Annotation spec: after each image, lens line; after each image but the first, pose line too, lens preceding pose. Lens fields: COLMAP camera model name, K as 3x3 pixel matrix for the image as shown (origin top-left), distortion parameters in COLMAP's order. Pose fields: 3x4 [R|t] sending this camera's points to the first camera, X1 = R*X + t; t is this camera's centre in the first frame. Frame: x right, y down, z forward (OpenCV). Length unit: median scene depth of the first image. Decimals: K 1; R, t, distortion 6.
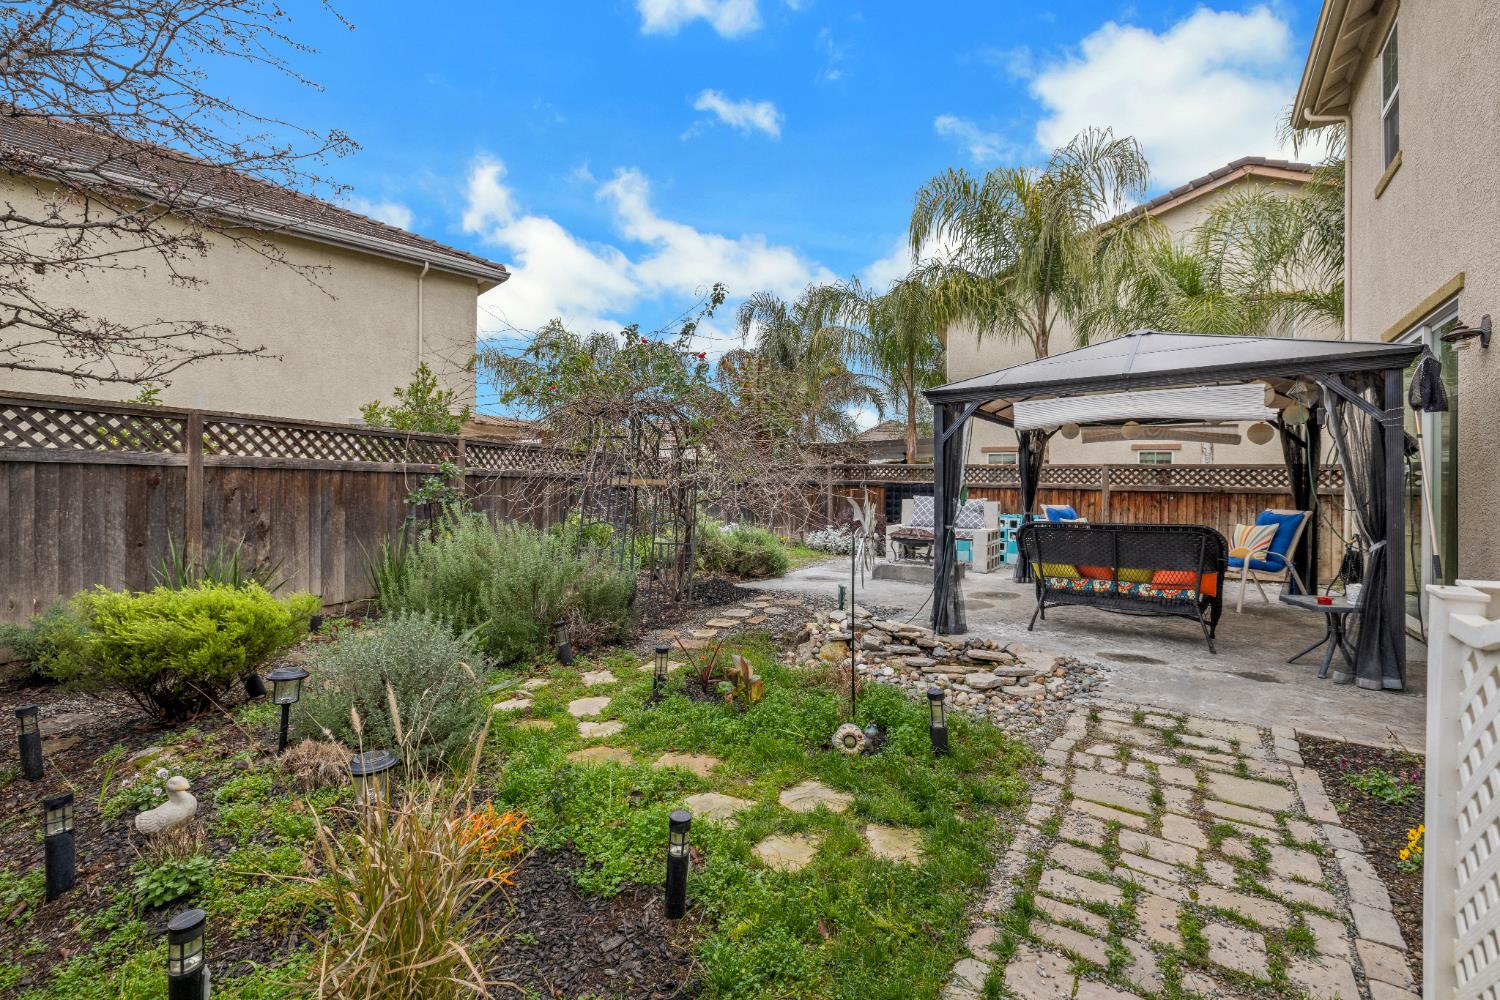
lens RADIAL K [[637.2, 0, 743.4], [0, 637.2, 489.1], [0, 0, 1]] dist [0.001237, 0.000229]
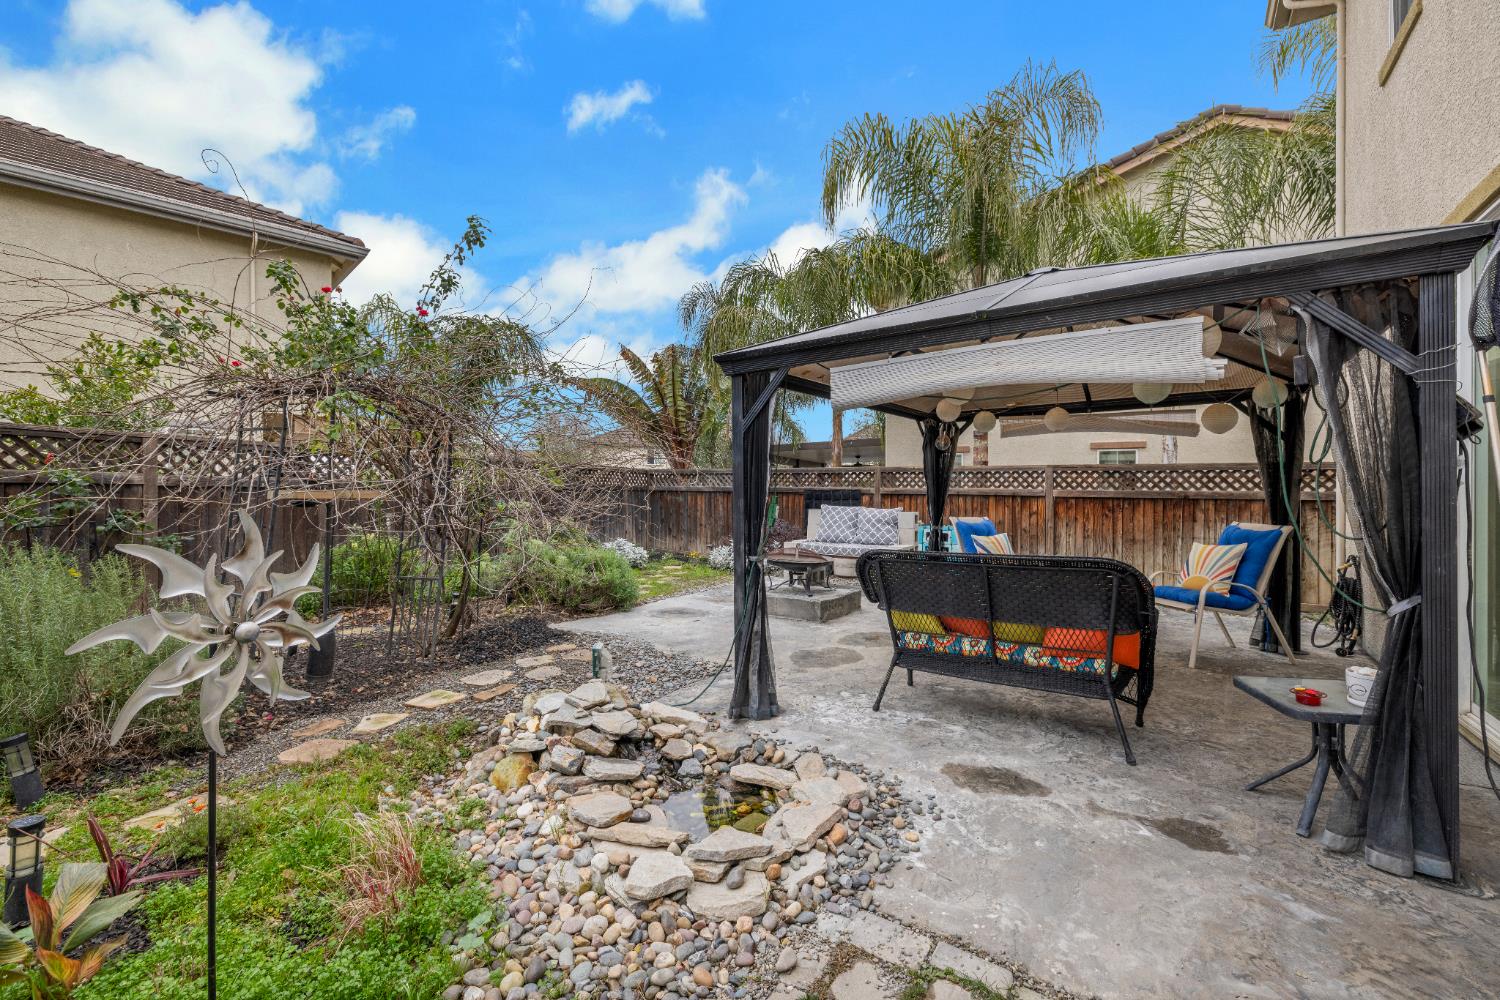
lens RADIAL K [[626.5, 0, 750.0], [0, 626.5, 500.0], [0, 0, 1]] dist [0.002022, -0.000042]
pose [[0.999919, -0.009215, 0.008752, 0.252045], [0.009143, 0.999925, 0.008171, -0.005815], [-0.008826, -0.008090, 0.999928, 0.274119]]
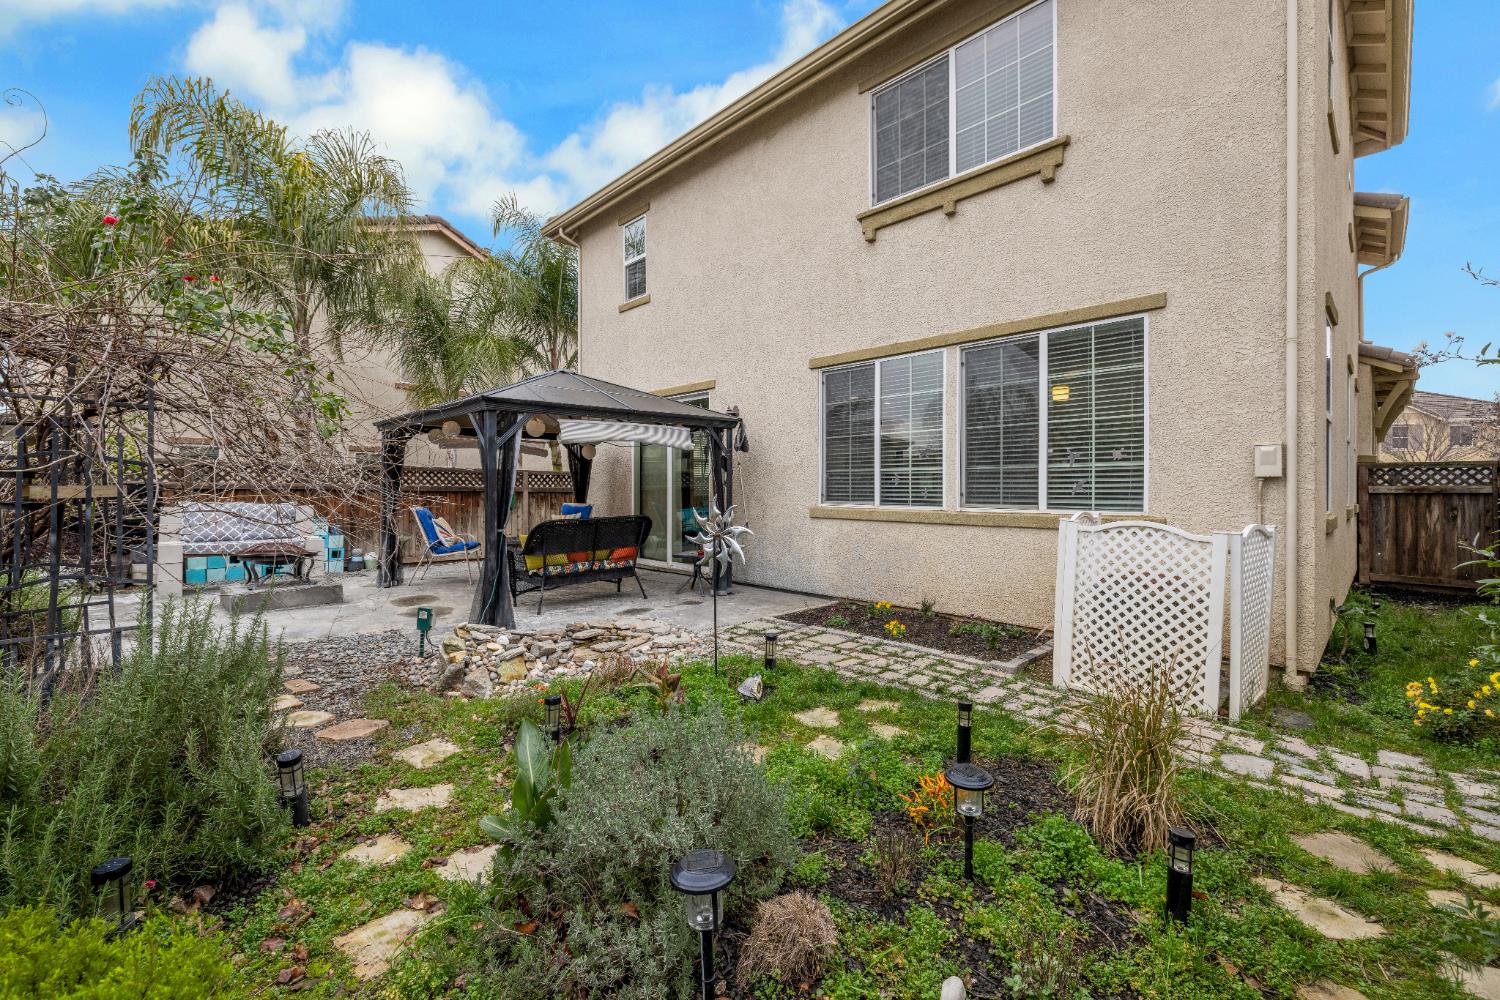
lens RADIAL K [[622.9, 0, 747.7], [0, 622.9, 487.0], [0, 0, 1]] dist [-0.001095, -0.000090]
pose [[0.186945, -0.007136, 0.982344, -0.473417], [0.003039, 0.999973, 0.006685, -0.013077], [-0.982366, 0.001736, 0.186962, 0.334720]]
